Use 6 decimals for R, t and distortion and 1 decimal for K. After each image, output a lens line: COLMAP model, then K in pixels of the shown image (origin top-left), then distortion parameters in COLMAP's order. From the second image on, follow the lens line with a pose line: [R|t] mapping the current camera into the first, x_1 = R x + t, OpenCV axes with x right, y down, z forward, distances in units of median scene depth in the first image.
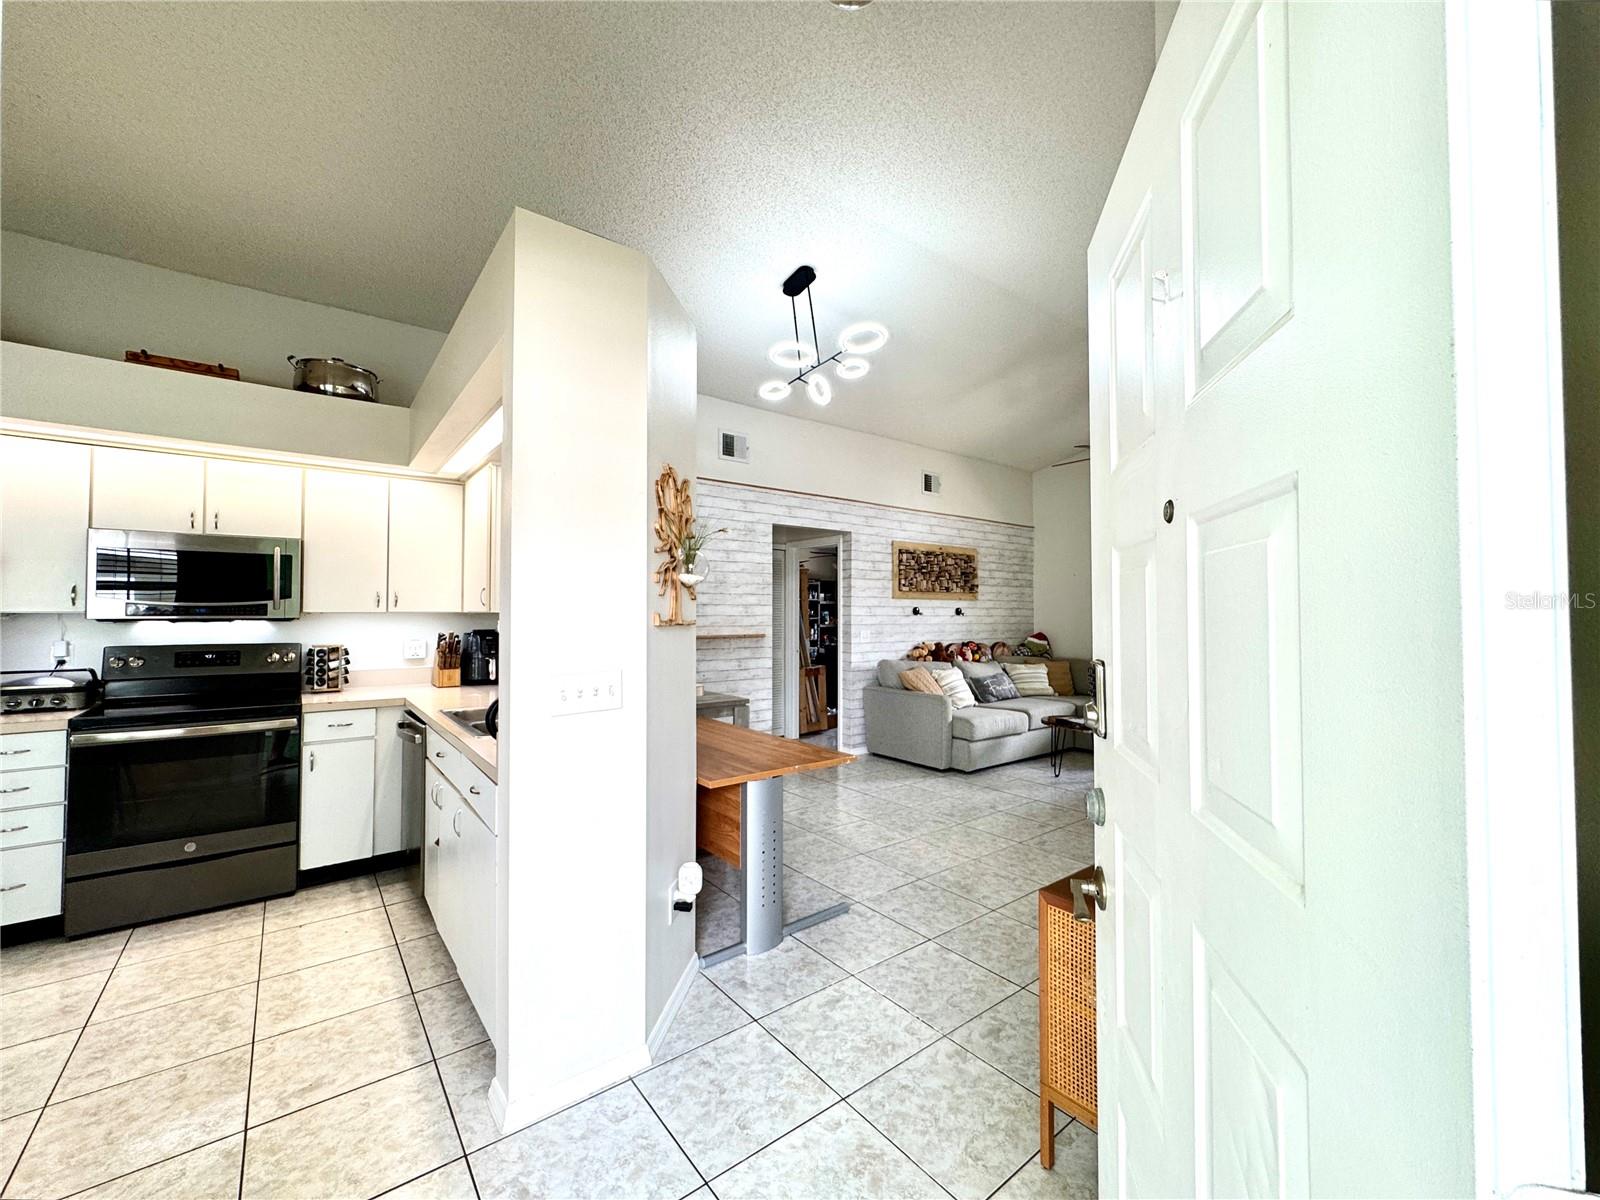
lens RADIAL K [[649.8, 0, 799.2], [0, 649.8, 596.4], [0, 0, 1]] dist [-0.000170, 0.000354]
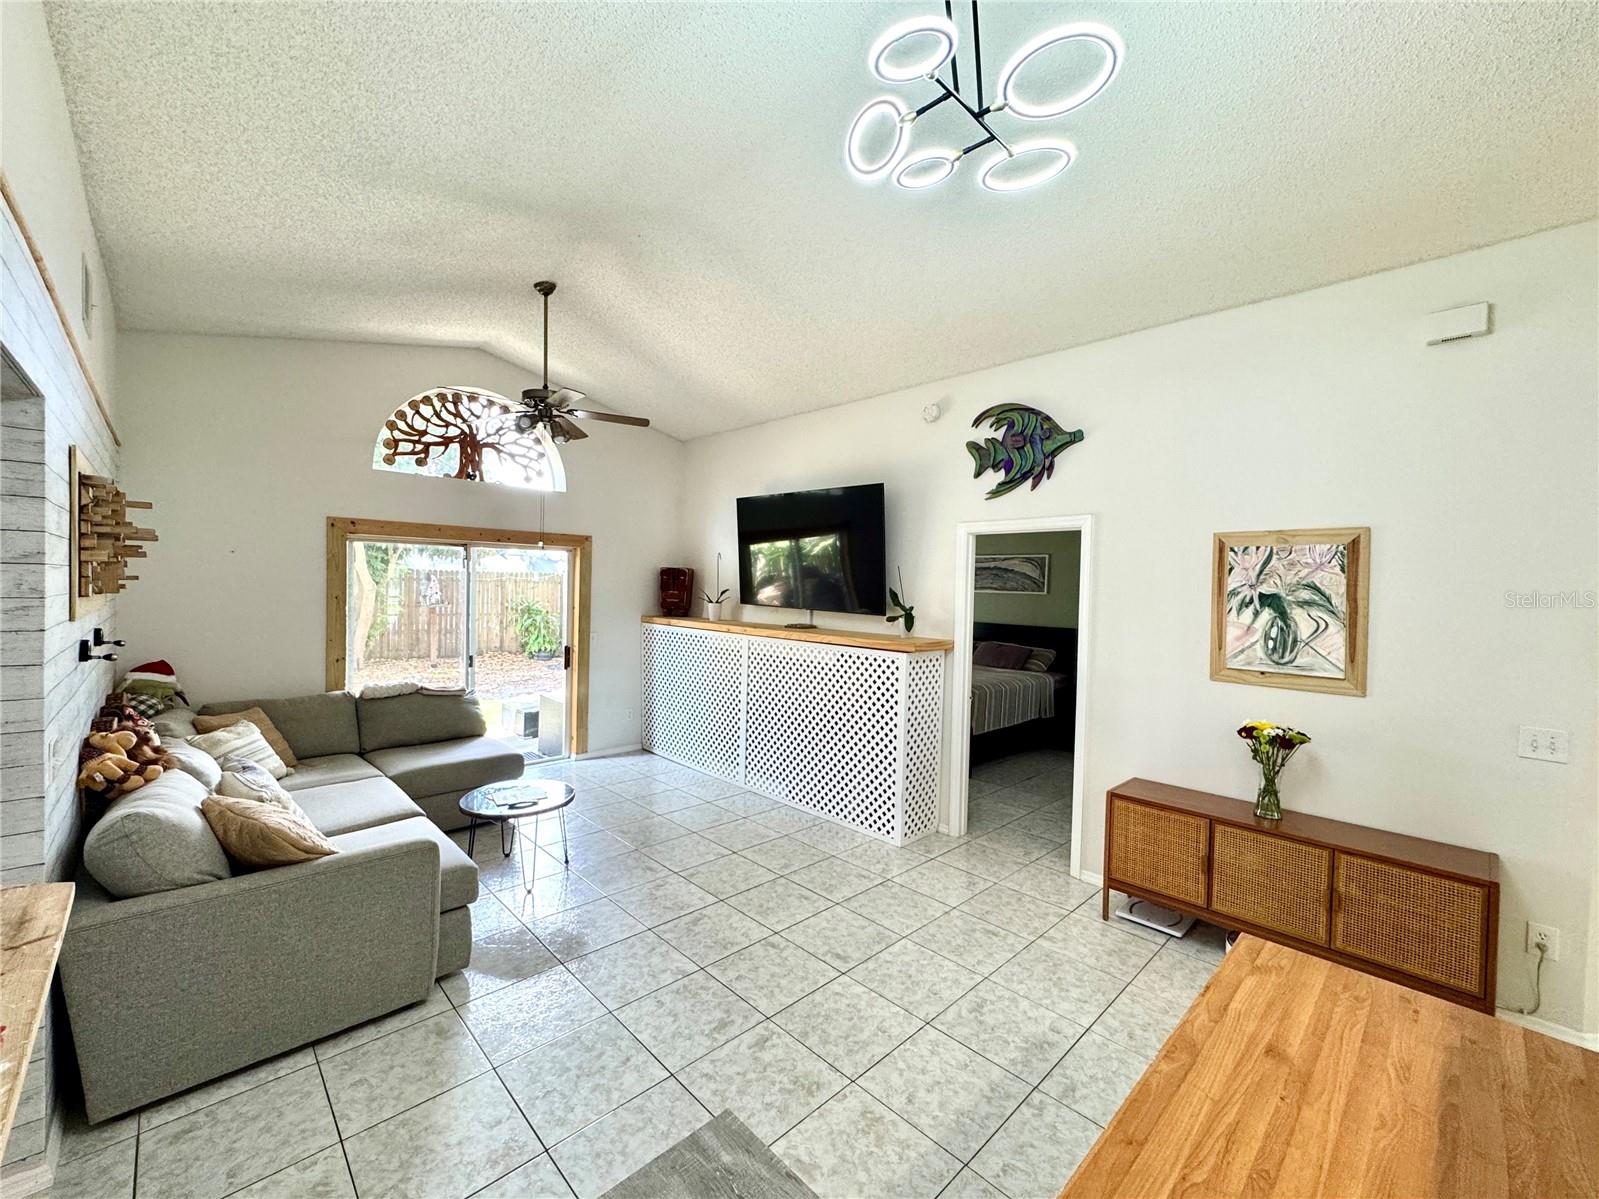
lens RADIAL K [[649.4, 0, 798.7], [0, 649.4, 595.9], [0, 0, 1]] dist [-0.000170, 0.000354]
pose [[-0.104074, -0.023711, 0.994287, -0.218121], [-0.048926, 0.998627, 0.018694, -0.033932], [-0.993365, -0.046701, -0.105091, 0.667548]]
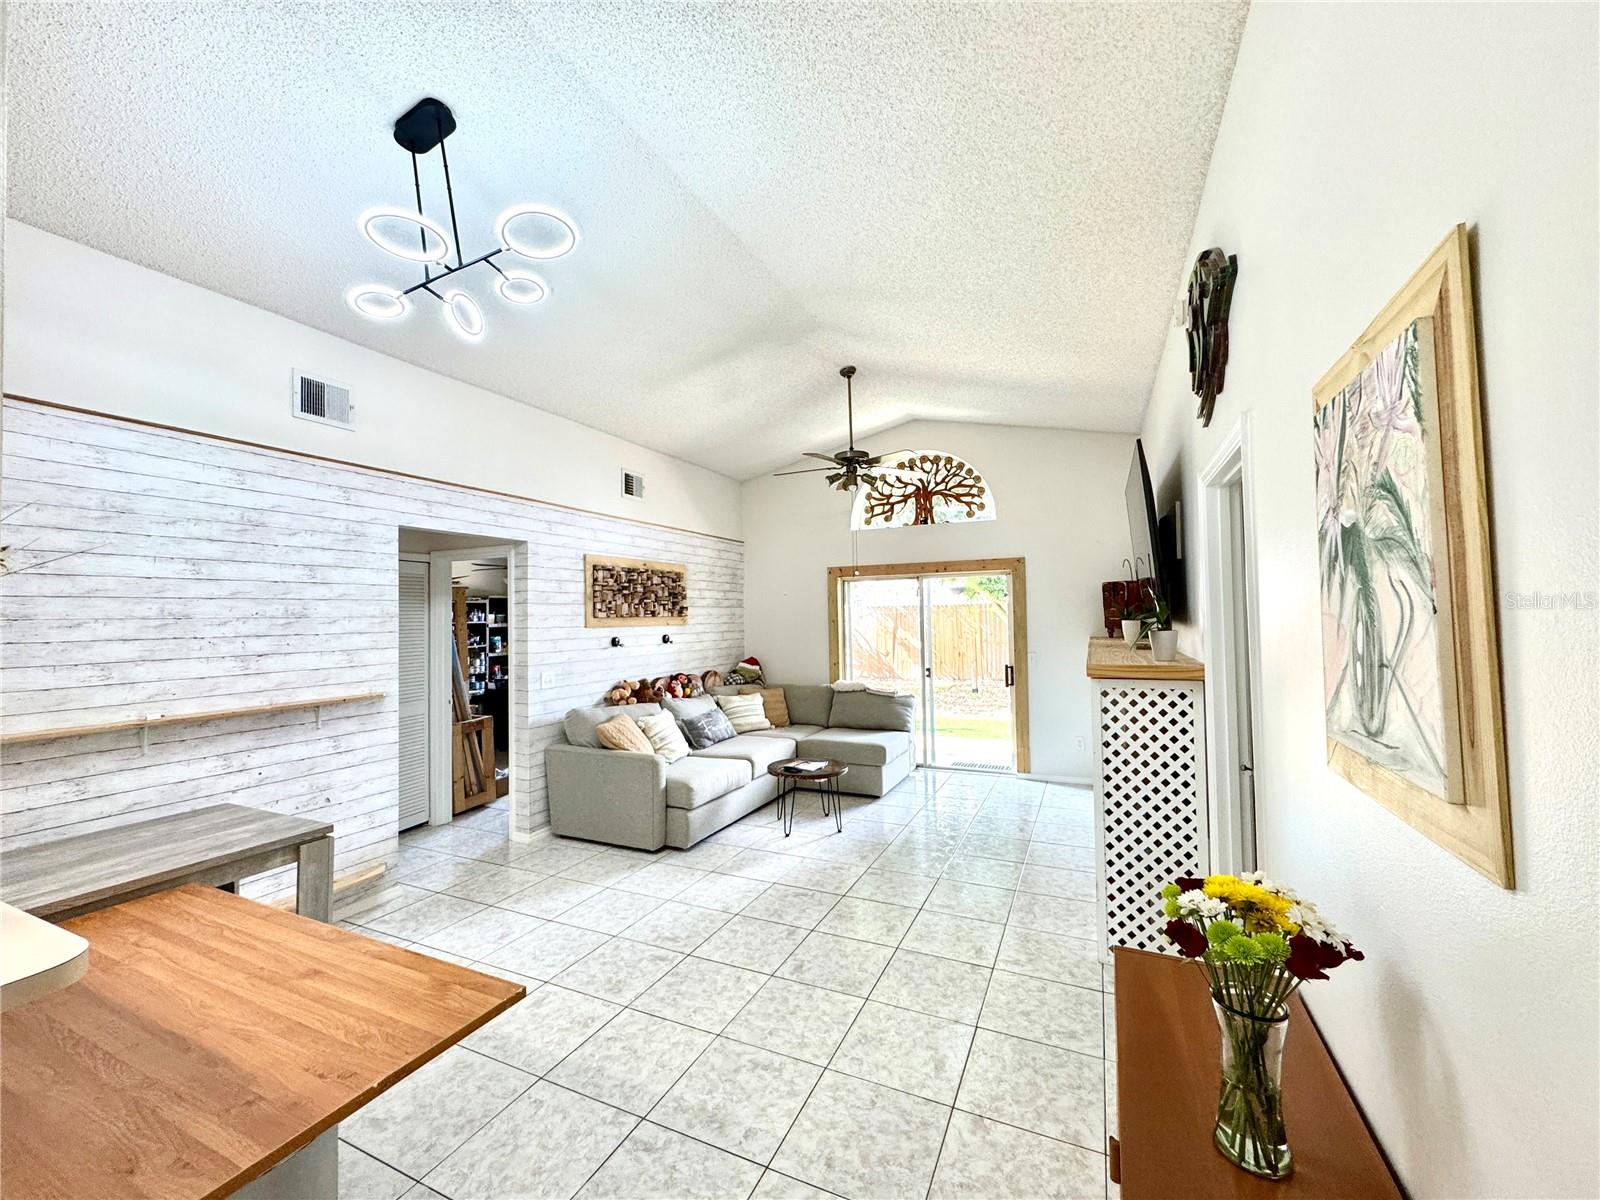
lens RADIAL K [[638.1, 0, 797.9], [0, 638.1, 598.0], [0, 0, 1]] dist [-0.000006, 0.000160]
pose [[0.890976, -0.004581, 0.454027, 0.022923], [0.008380, 0.999945, -0.006356, -0.025576], [-0.453973, 0.009467, 0.890965, 0.196536]]
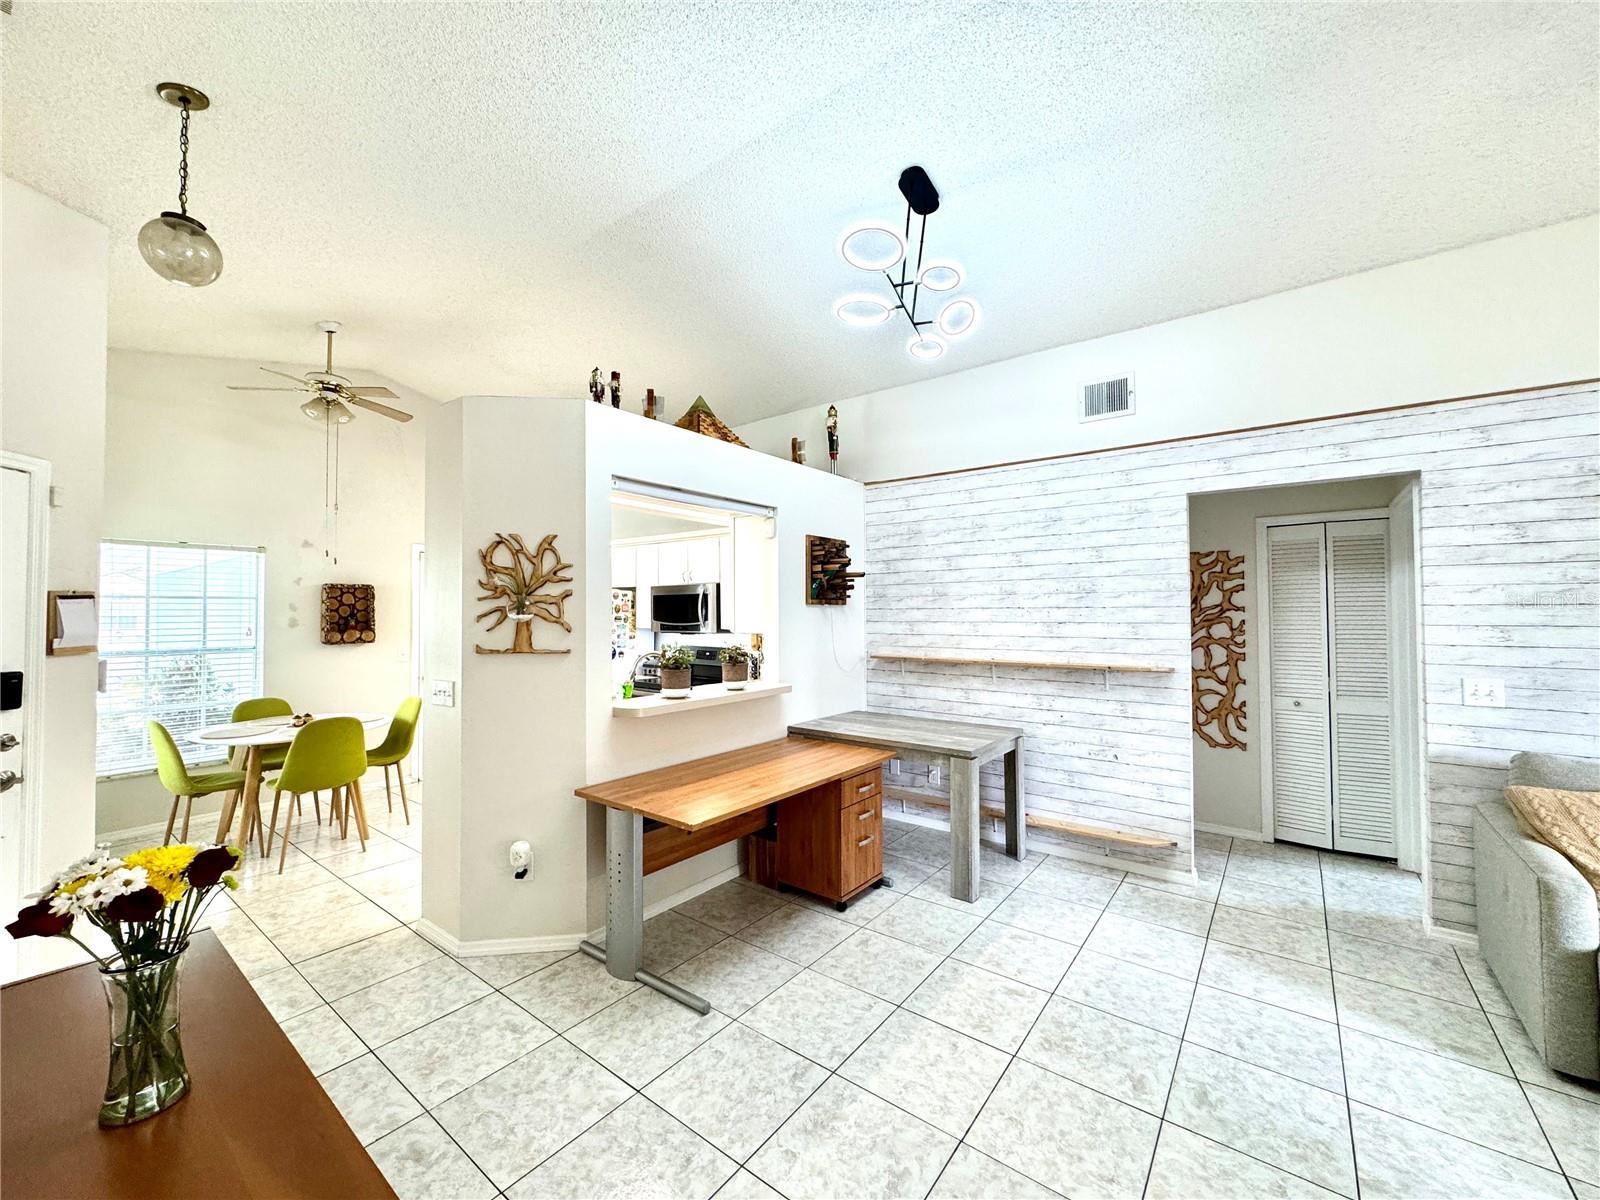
lens RADIAL K [[638.1, 0, 797.9], [0, 638.1, 598.0], [0, 0, 1]] dist [-0.000006, 0.000160]
pose [[0.248201, -0.023529, -0.968423, 0.396961], [0.027714, 0.999468, -0.017180, -0.009308], [0.968312, -0.022575, 0.248721, 0.411262]]
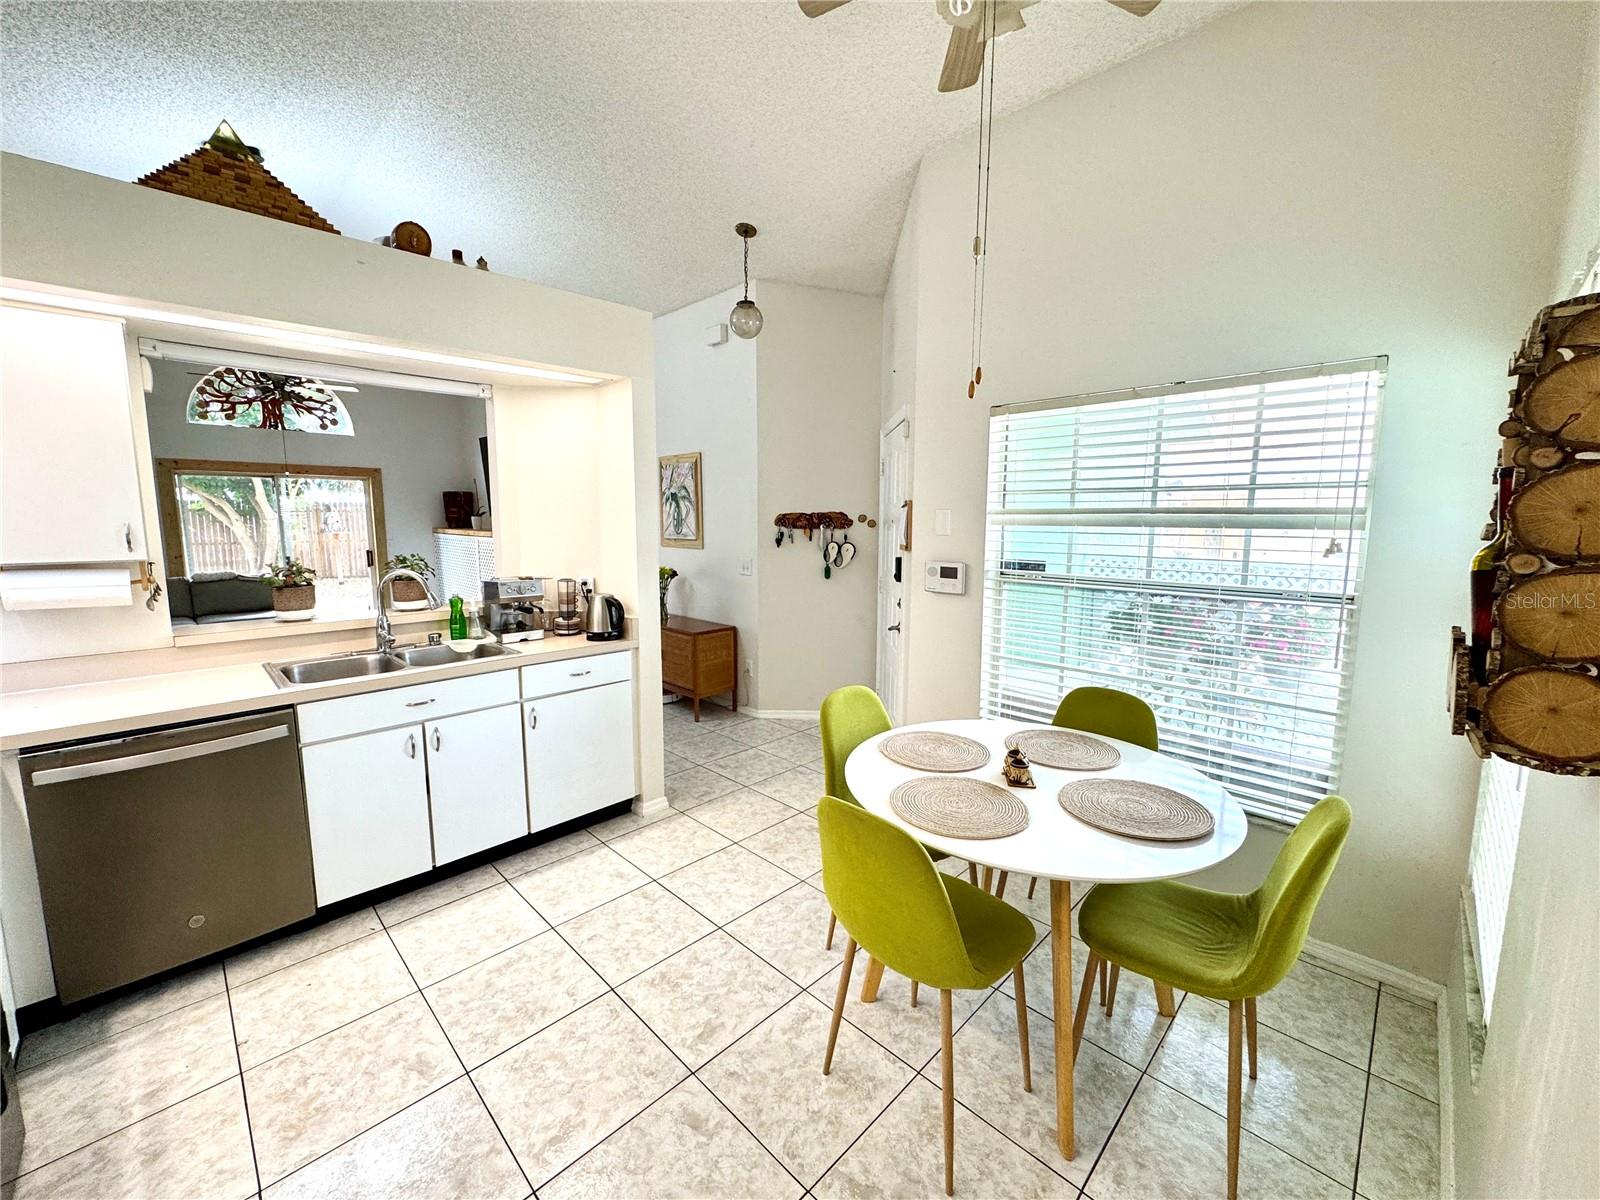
lens RADIAL K [[638.1, 0, 797.9], [0, 638.1, 598.0], [0, 0, 1]] dist [-0.000006, 0.000160]
pose [[-0.117393, -0.131048, 0.984401, -0.602243], [-0.027173, 0.991308, 0.128727, -0.020000], [-0.992714, -0.011637, -0.119934, 0.215713]]
